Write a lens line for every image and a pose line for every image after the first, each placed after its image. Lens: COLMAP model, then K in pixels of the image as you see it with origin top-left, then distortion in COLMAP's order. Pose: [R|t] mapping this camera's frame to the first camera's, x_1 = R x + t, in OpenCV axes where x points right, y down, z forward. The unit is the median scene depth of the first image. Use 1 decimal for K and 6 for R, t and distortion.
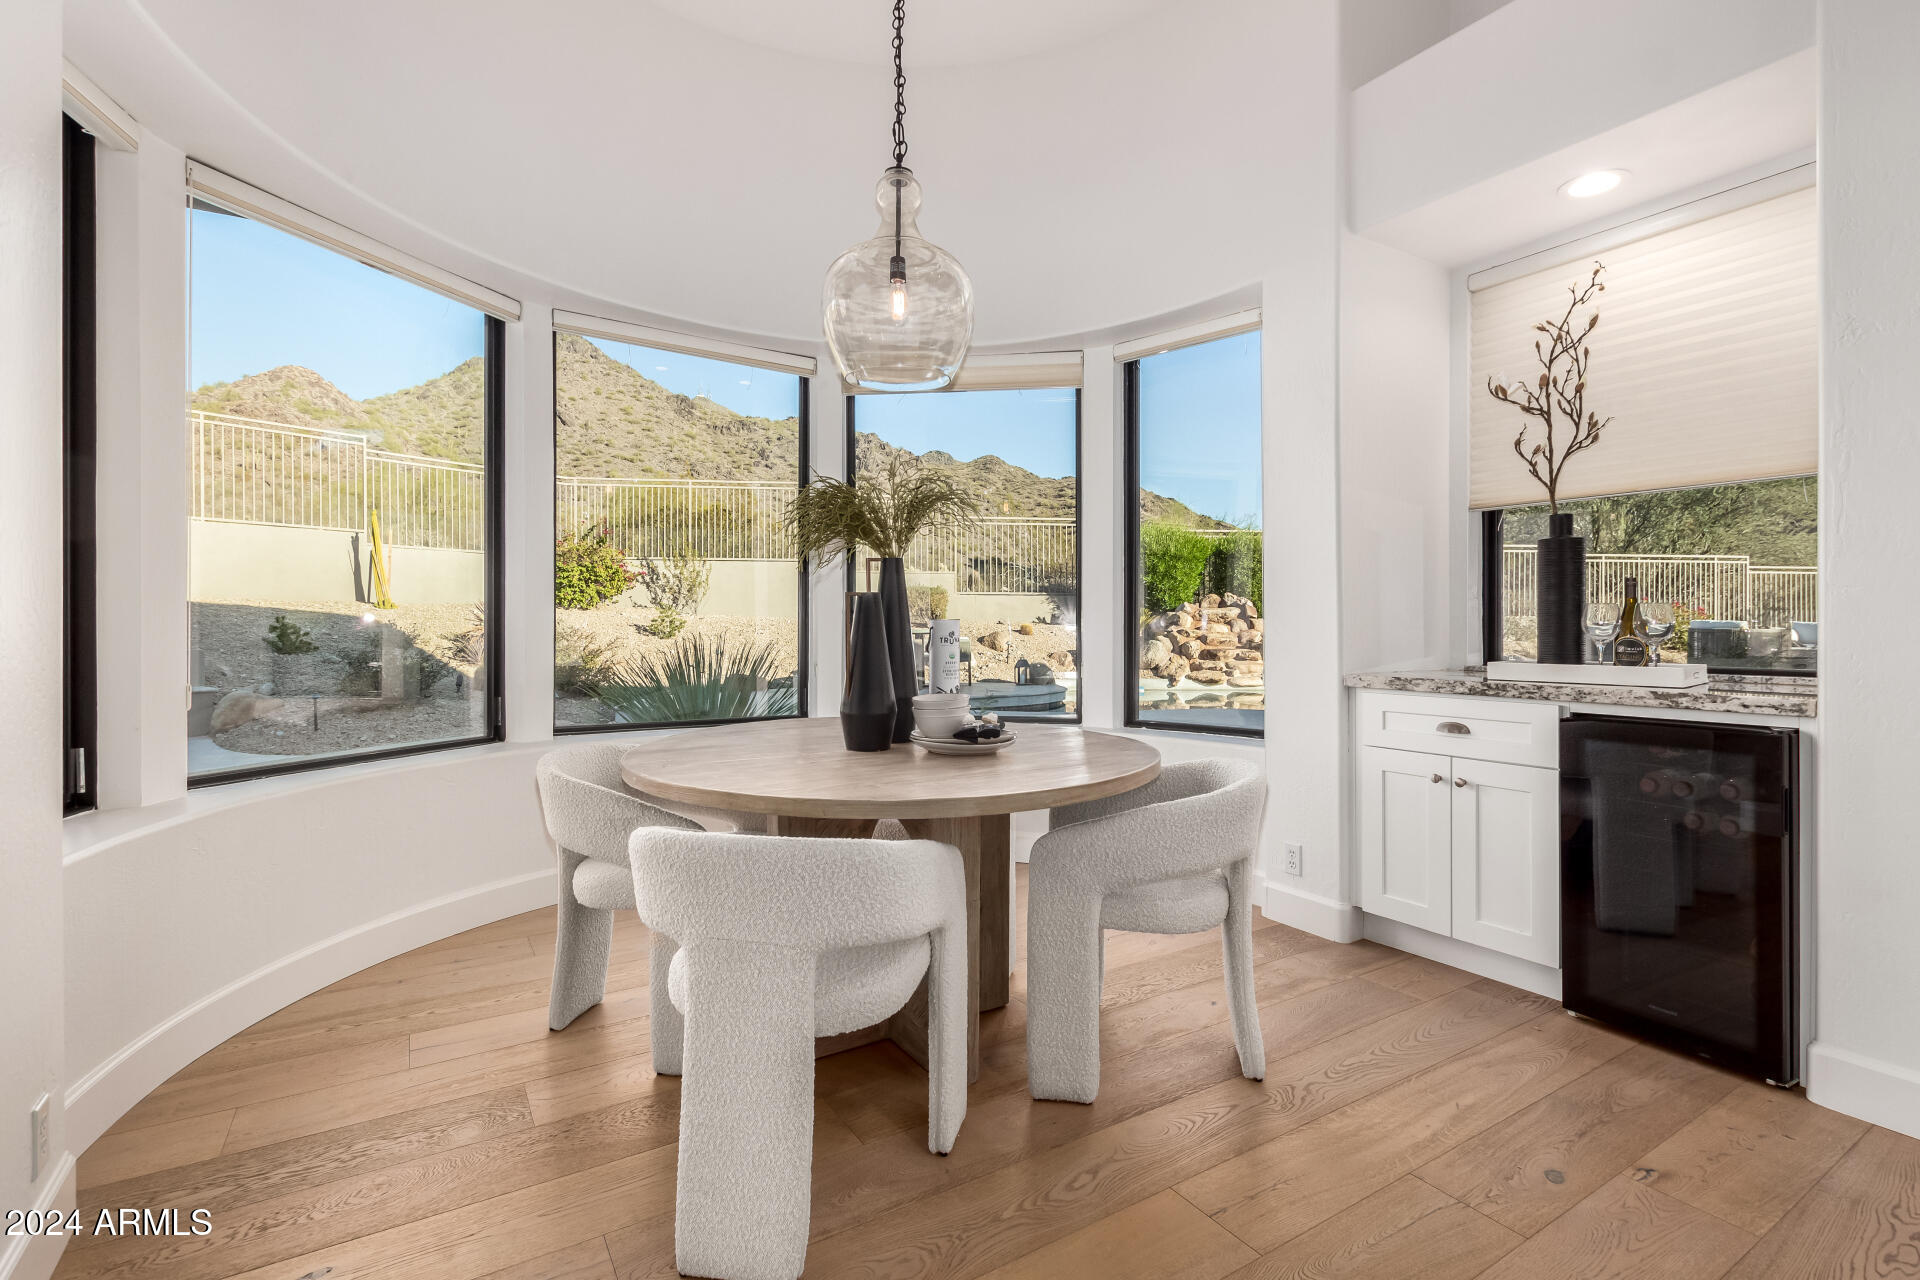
lens RADIAL K [[882.3, 0, 971.8], [0, 882.3, 627.3], [0, 0, 1]] dist [0.009627, -0.003682]
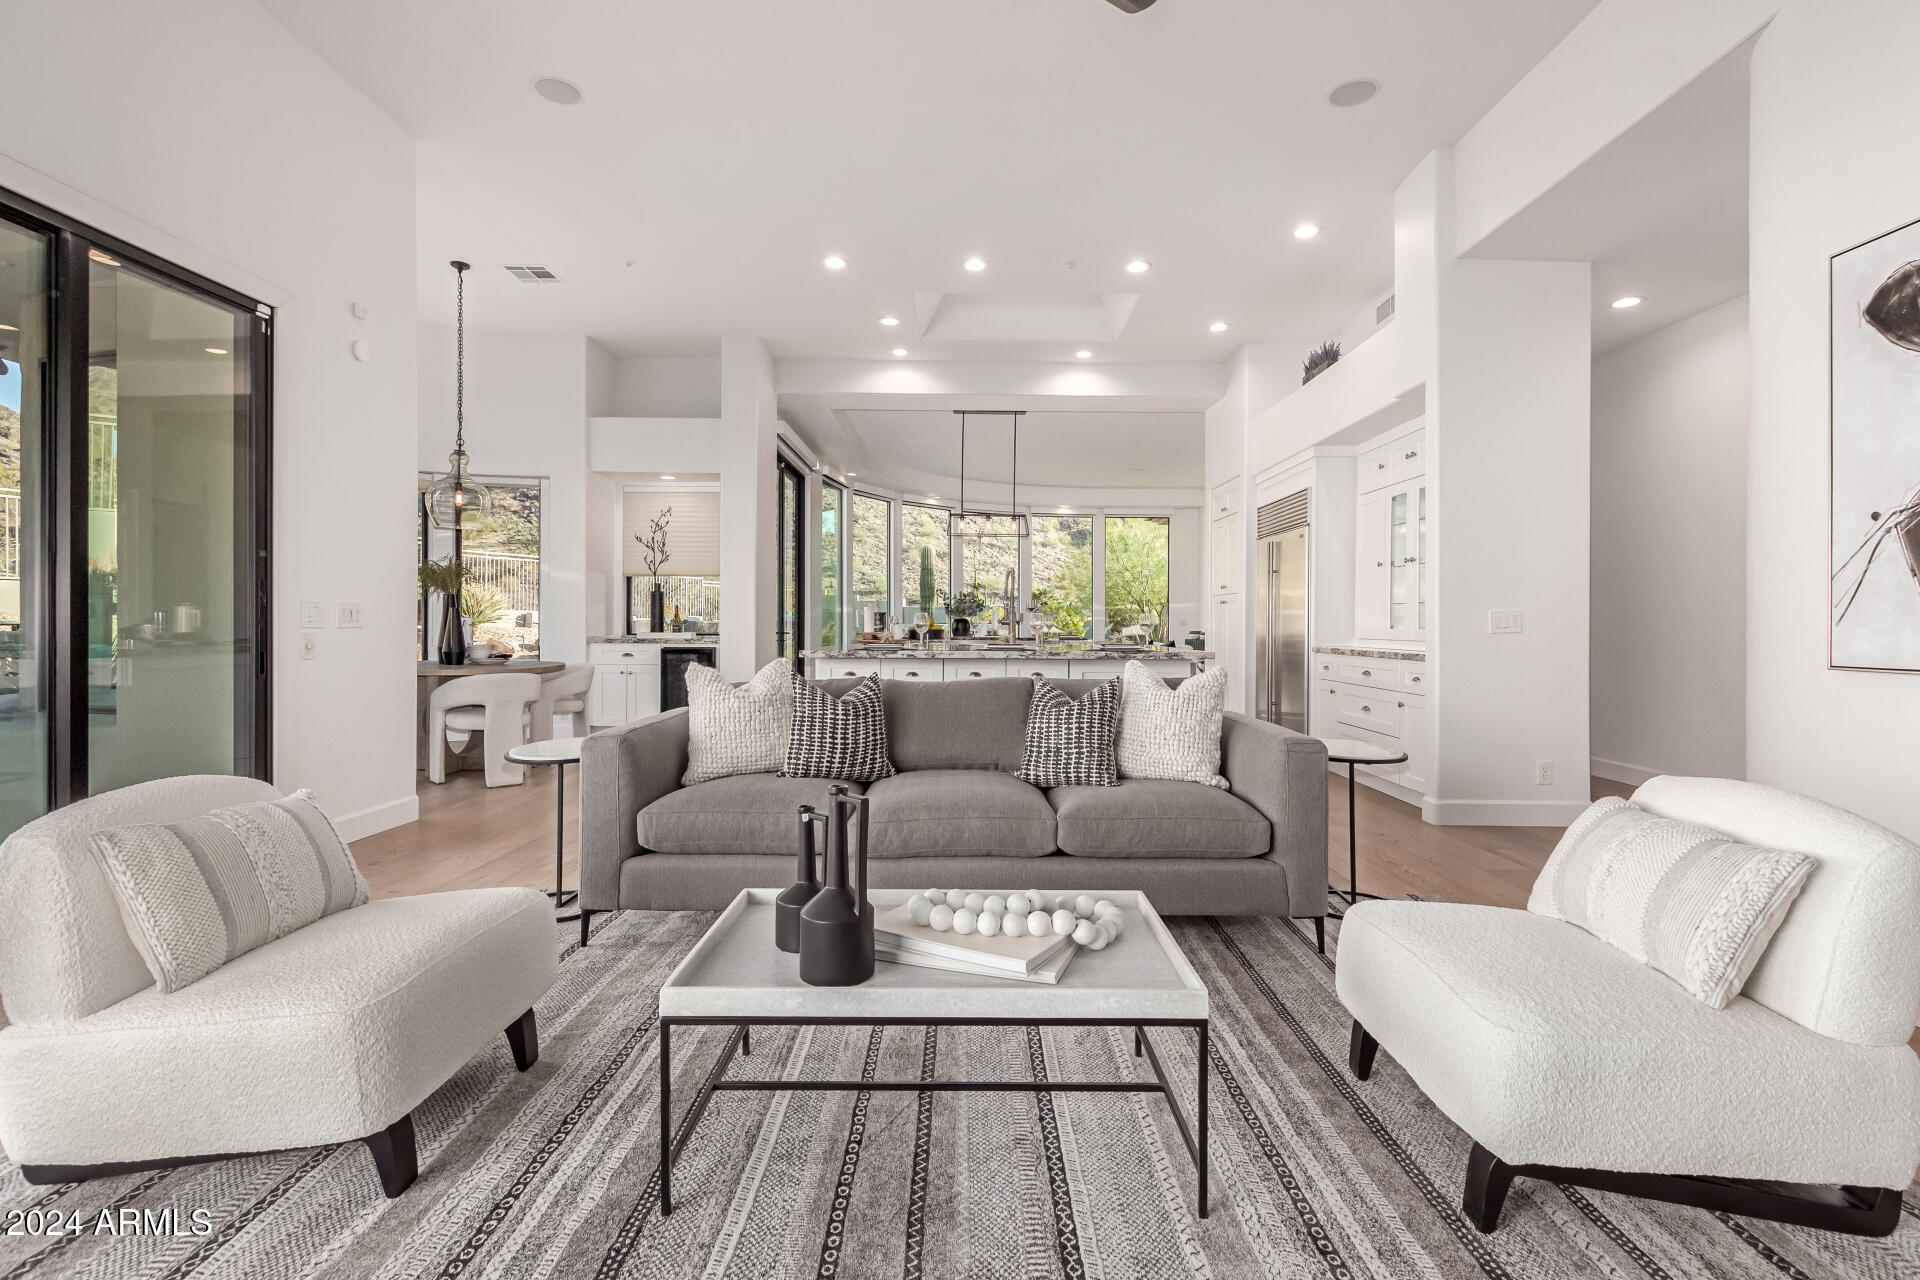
lens RADIAL K [[882.3, 0, 960.8], [0, 882.3, 621.3], [0, 0, 1]] dist [0.009627, -0.003682]
pose [[0.536206, 0.002636, 0.844083, -0.241578], [-0.004917, 0.999988, 0.000000, -0.000643], [-0.844073, -0.004150, 0.536212, -0.272246]]
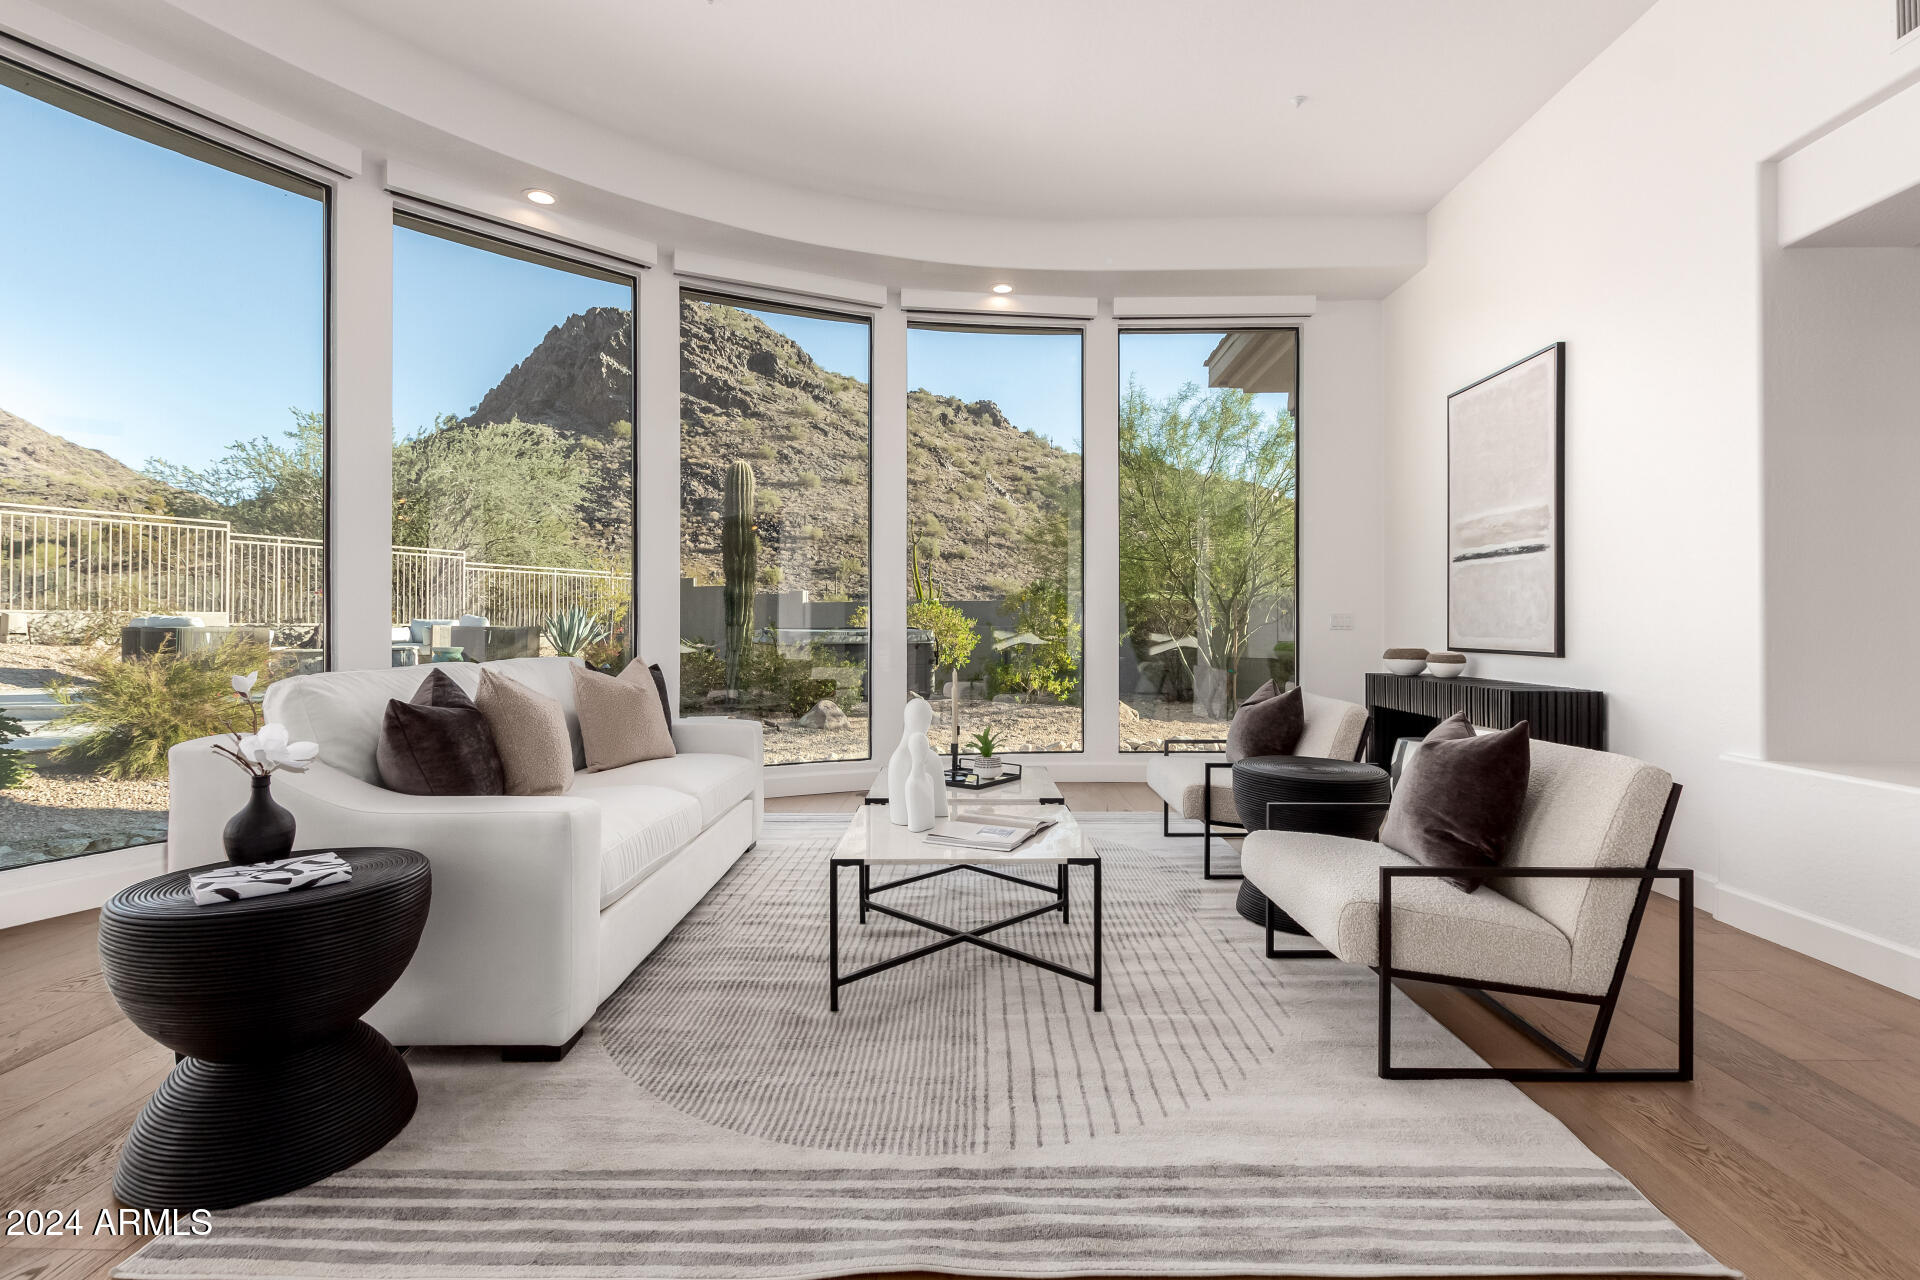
lens RADIAL K [[882.3, 0, 964.5], [0, 882.3, 620.4], [0, 0, 1]] dist [0.009627, -0.003682]
pose [[0.547195, 0.003838, 0.836996, 0.451815], [0.002363, 0.999978, -0.006130, 0.001154], [-0.837002, 0.005332, 0.547174, 0.024578]]
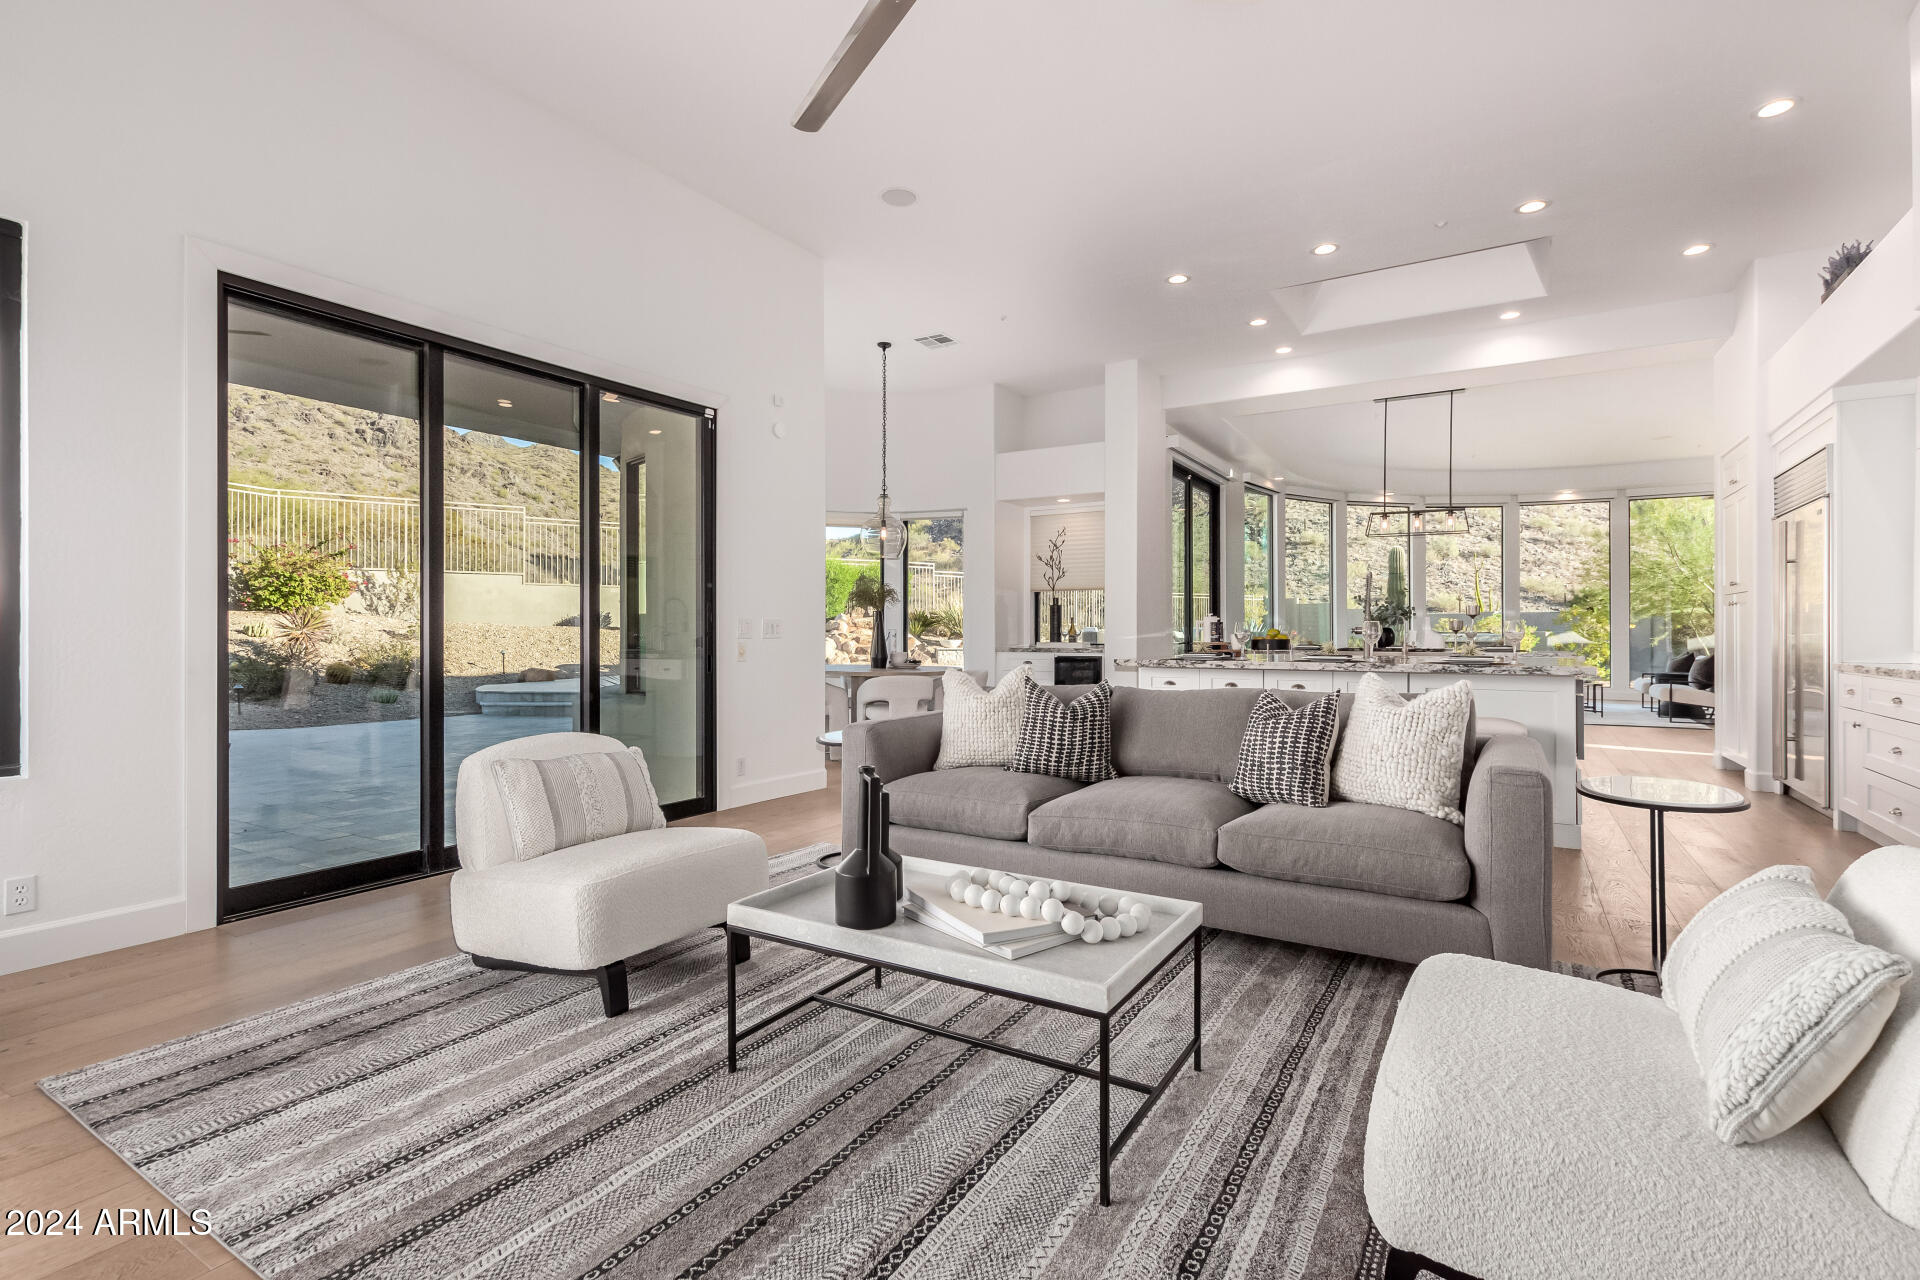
lens RADIAL K [[882.3, 0, 970.7], [0, 882.3, 624.1], [0, 0, 1]] dist [0.009627, -0.003682]
pose [[0.893284, 0.002574, 0.449485, -0.201352], [0.000946, 0.999971, -0.007607, -0.000648], [-0.449491, 0.007220, 0.893256, -0.330302]]
